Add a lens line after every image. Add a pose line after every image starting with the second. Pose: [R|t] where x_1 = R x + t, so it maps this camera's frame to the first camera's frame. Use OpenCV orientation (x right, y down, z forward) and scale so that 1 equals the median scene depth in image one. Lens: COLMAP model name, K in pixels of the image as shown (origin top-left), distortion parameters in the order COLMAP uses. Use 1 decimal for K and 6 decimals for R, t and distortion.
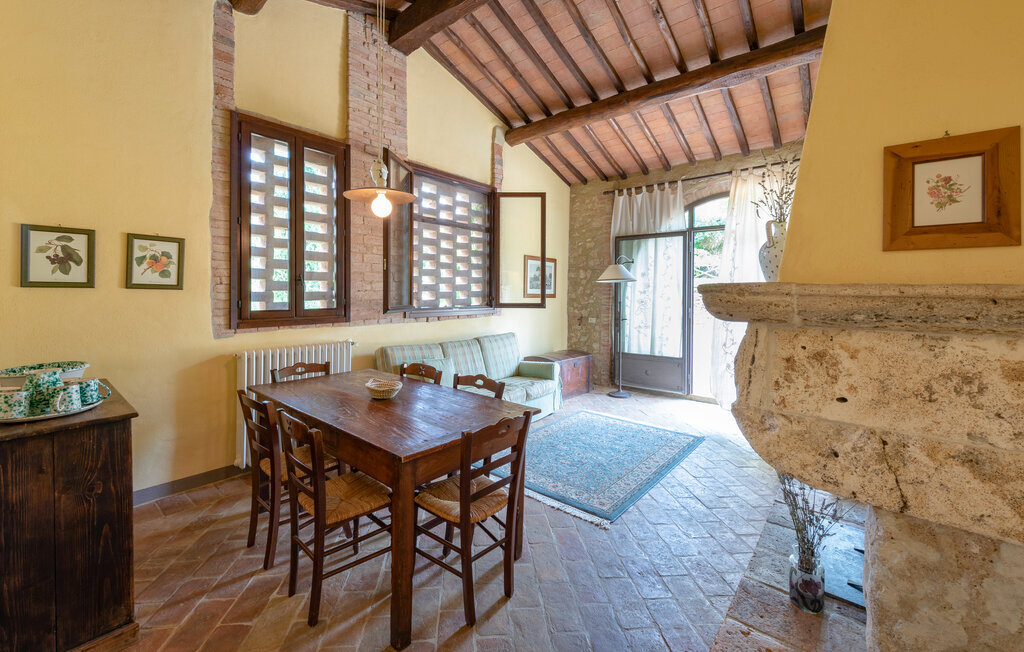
lens RADIAL K [[410.4, 0, 502.3], [0, 410.4, 302.4], [0, 0, 1]] dist [0.000455, -0.000085]
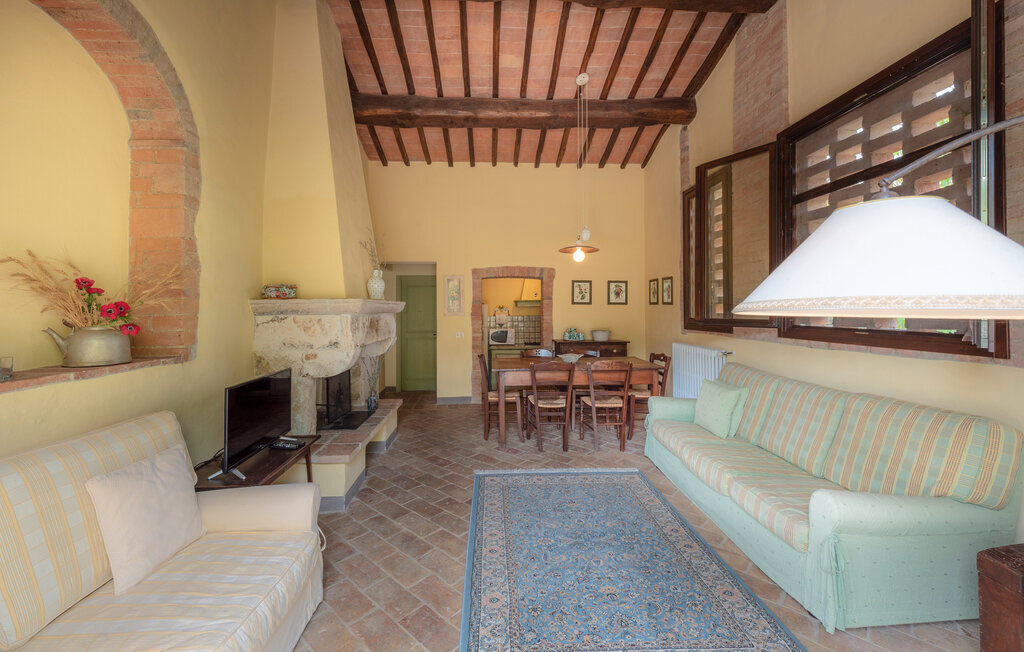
lens RADIAL K [[410.4, 0, 502.3], [0, 410.4, 302.4], [0, 0, 1]] dist [0.000455, -0.000085]
pose [[-0.730831, -0.012071, -0.682452, 0.956192], [-0.014347, 0.999894, -0.002322, -0.024955], [0.682408, 0.008094, -0.730927, 1.727088]]
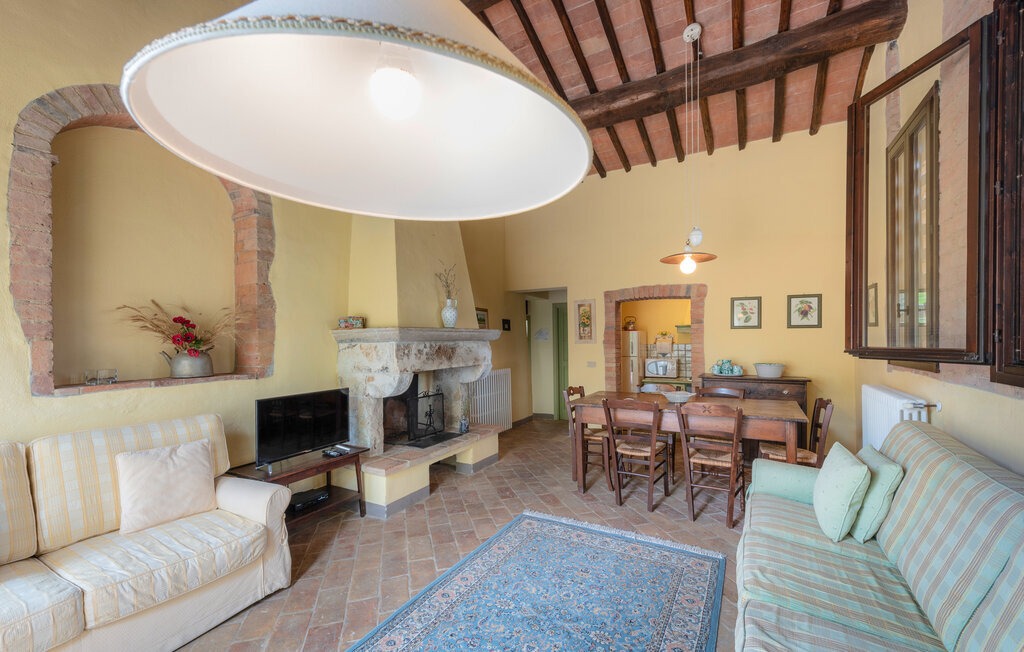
lens RADIAL K [[416.4, 0, 518.0], [0, 416.4, 340.8], [0, 0, 1]] dist [0.006744, -0.000035]
pose [[-0.980342, 0.008596, -0.197120, 0.449096], [0.003652, 0.999670, 0.025430, -0.022572], [0.197273, 0.024210, -0.980050, 1.887711]]
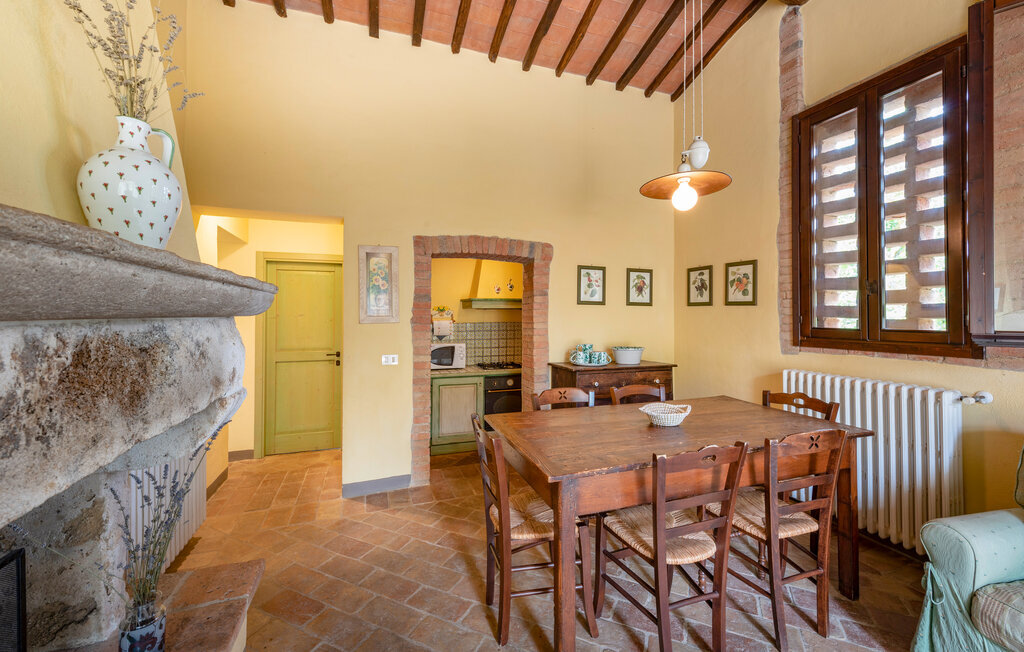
lens RADIAL K [[406.9, 0, 499.0], [0, 406.9, 309.9], [0, 0, 1]] dist [0.001737, -0.000014]
pose [[-0.517270, -0.014180, -0.855705, 0.505003], [-0.022078, 0.999751, -0.003221, 0.000251], [0.855538, 0.017227, -0.517454, 0.928604]]
